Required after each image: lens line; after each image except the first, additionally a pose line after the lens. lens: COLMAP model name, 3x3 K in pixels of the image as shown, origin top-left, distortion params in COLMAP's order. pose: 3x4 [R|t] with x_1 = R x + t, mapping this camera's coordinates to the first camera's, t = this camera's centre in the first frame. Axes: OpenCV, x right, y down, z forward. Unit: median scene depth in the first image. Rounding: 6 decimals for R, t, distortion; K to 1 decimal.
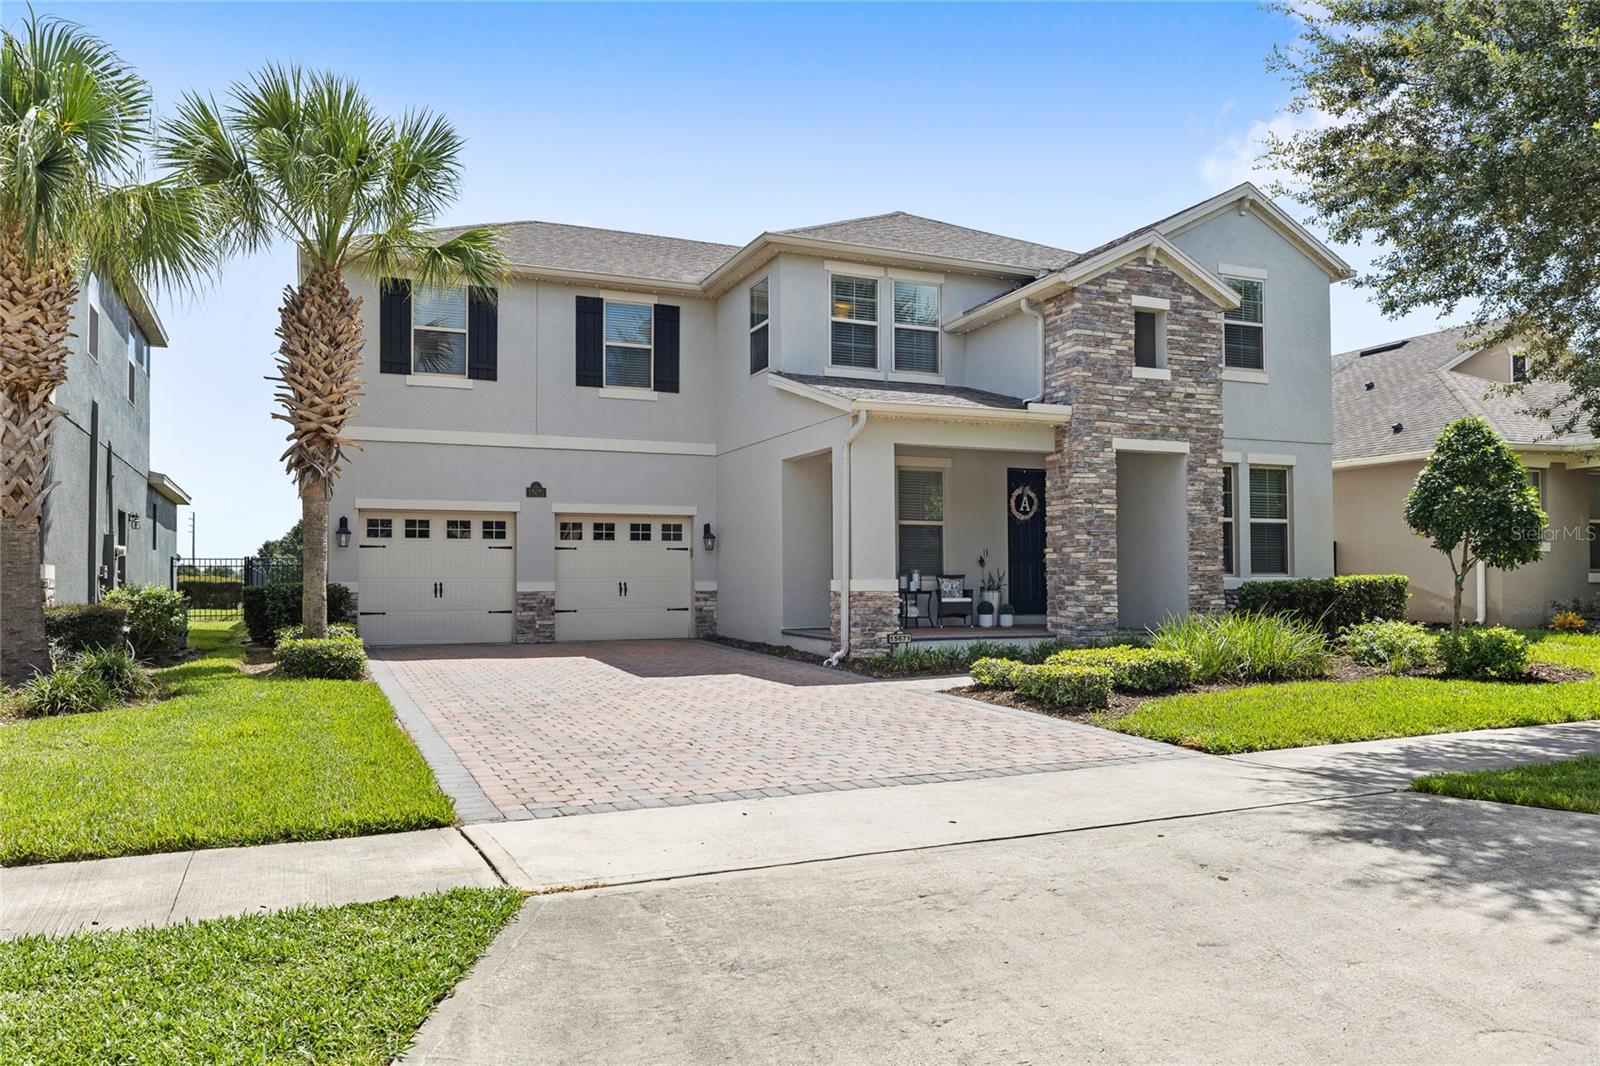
lens RADIAL K [[1130.1, 0, 800.0], [0, 1130.1, 542.9], [0, 0, 1]] dist [0.040070, -0.001459]
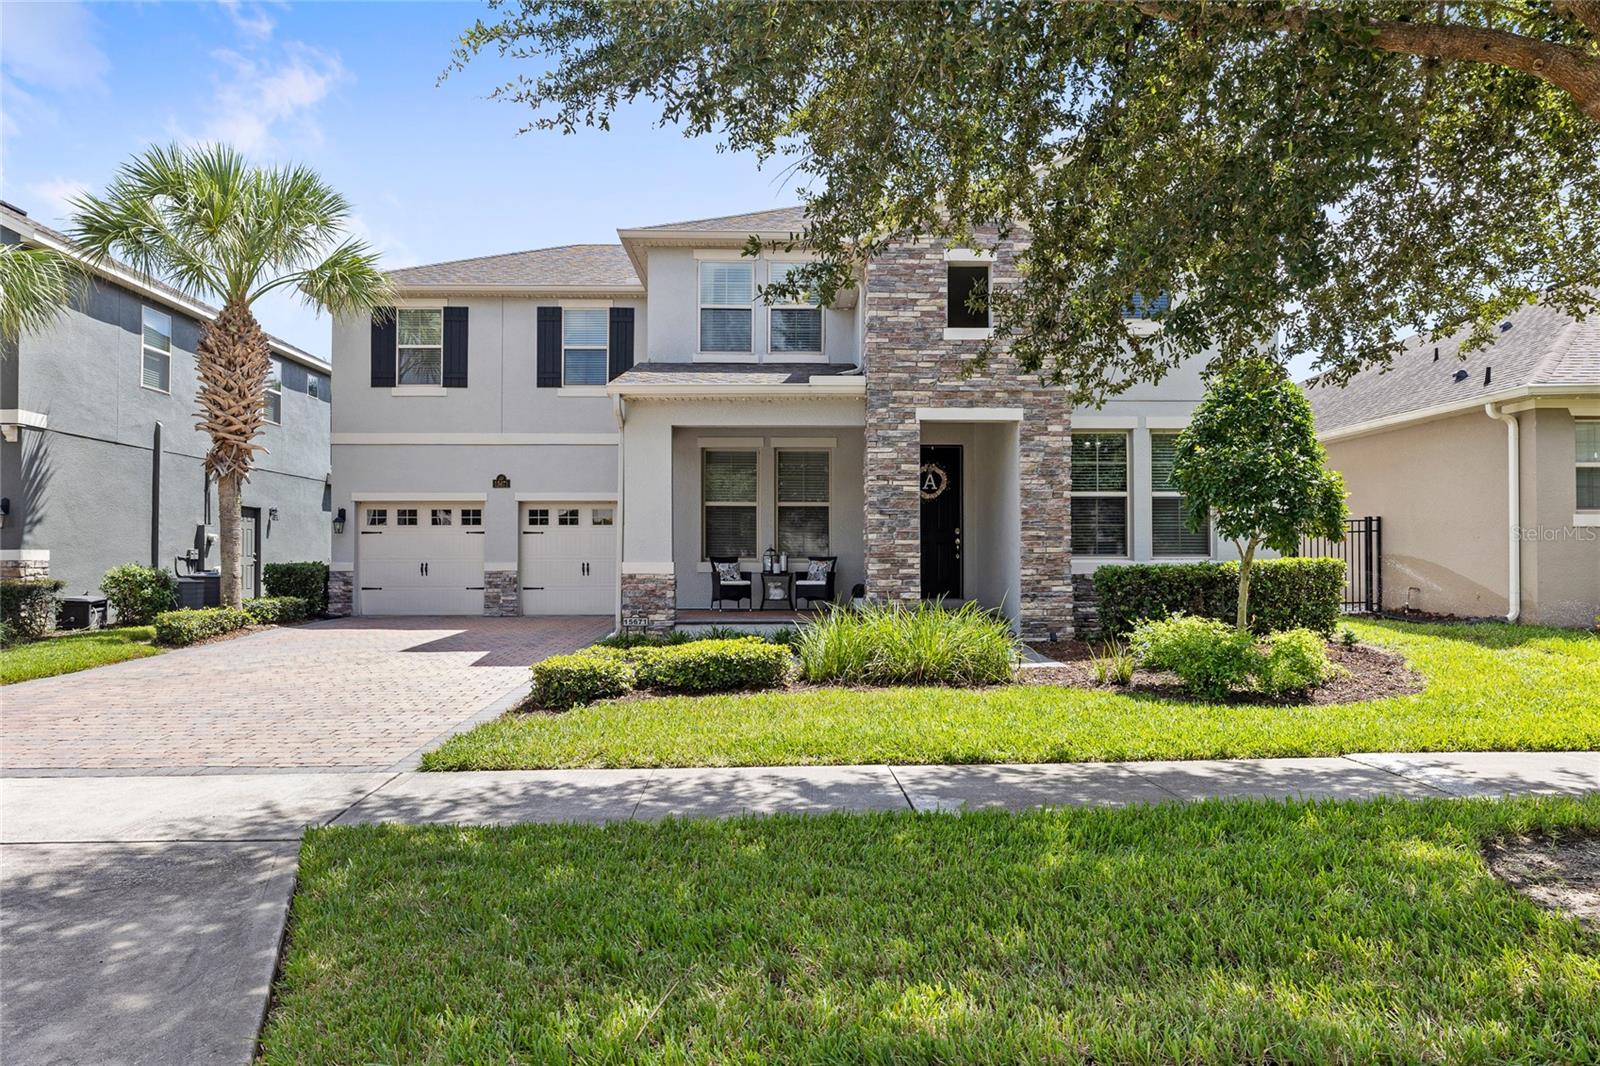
lens RADIAL K [[996.8, 0, 799.0], [0, 996.8, 535.0], [0, 0, 1]] dist [0.001597, -0.003069]
pose [[0.925468, -0.006752, -0.378766, 0.480754], [0.010209, 0.999923, 0.007120, 0.003100], [0.378689, -0.010456, 0.925465, 0.214836]]
